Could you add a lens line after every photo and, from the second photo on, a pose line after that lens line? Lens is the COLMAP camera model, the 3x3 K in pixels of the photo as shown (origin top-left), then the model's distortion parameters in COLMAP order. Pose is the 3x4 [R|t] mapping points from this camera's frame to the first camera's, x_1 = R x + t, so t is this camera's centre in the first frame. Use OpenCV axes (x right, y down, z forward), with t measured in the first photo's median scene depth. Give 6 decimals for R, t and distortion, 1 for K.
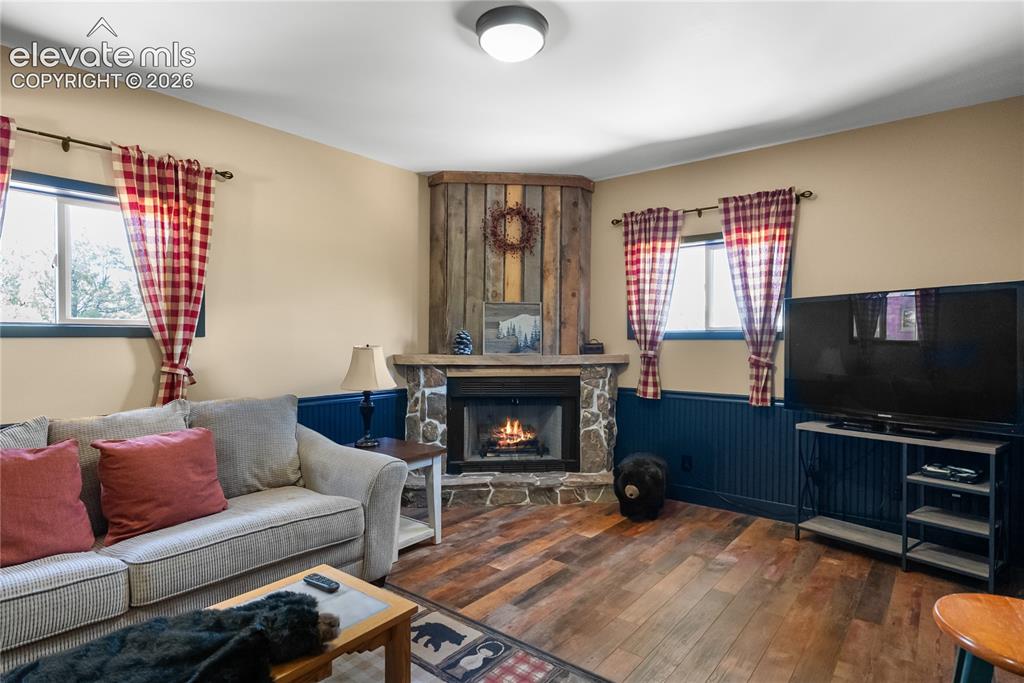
lens RADIAL K [[551.8, 0, 511.0], [0, 551.8, 336.8], [0, 0, 1]] dist [0.000035, 0.000008]
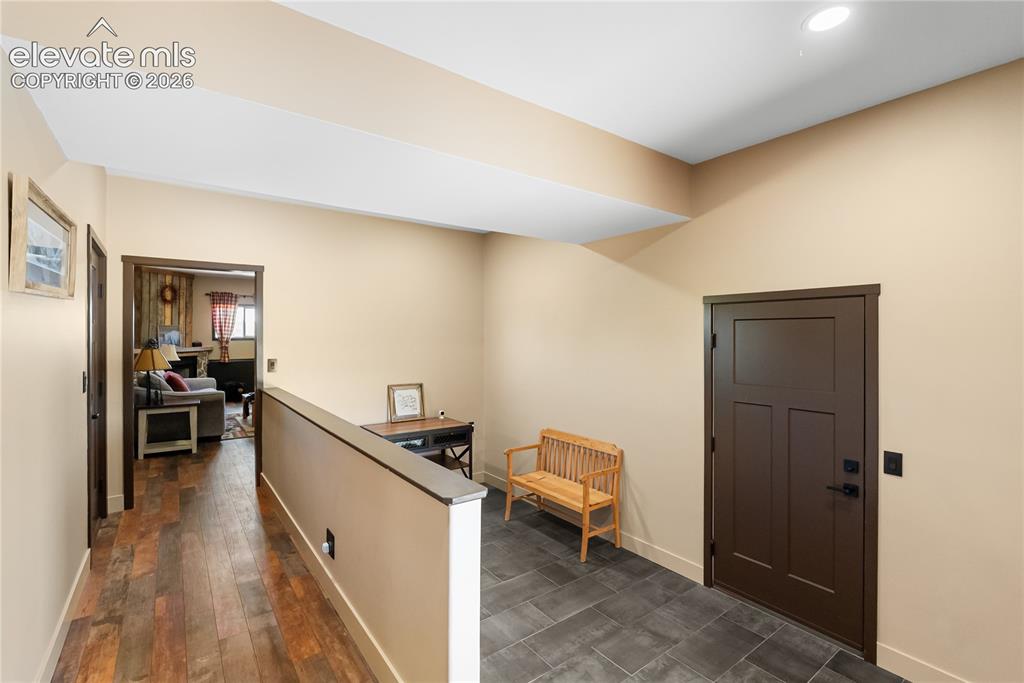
lens RADIAL K [[455.4, 0, 510.3], [0, 455.4, 337.2], [0, 0, 1]] dist [-0.000647, -0.000062]
pose [[0.252113, -0.008625, 0.967659, -1.495518], [0.005531, 0.999957, 0.007472, -0.019801], [-0.967682, 0.003469, 0.252150, -0.876702]]
